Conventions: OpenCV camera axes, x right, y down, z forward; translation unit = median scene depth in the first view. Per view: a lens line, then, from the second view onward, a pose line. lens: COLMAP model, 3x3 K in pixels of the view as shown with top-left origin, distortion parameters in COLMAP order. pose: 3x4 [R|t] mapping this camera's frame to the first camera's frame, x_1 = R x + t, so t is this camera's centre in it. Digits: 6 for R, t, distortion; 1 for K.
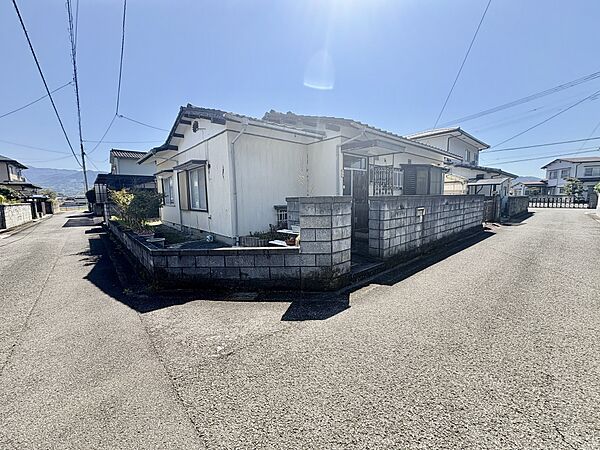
lens RADIAL K [[239.4, 0, 299.1], [0, 239.4, 223.3], [0, 0, 1]] dist [0.000915, 0.000401]
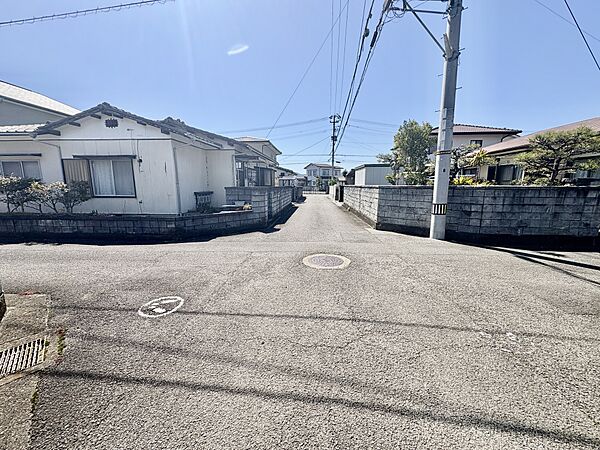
lens RADIAL K [[239.4, 0, 299.1], [0, 239.4, 223.3], [0, 0, 1]] dist [0.000915, 0.000401]
pose [[0.713935, -0.094820, 0.693762, -0.649778], [0.062907, 0.995468, 0.071319, 0.048284], [-0.697381, -0.007274, 0.716664, -0.463486]]
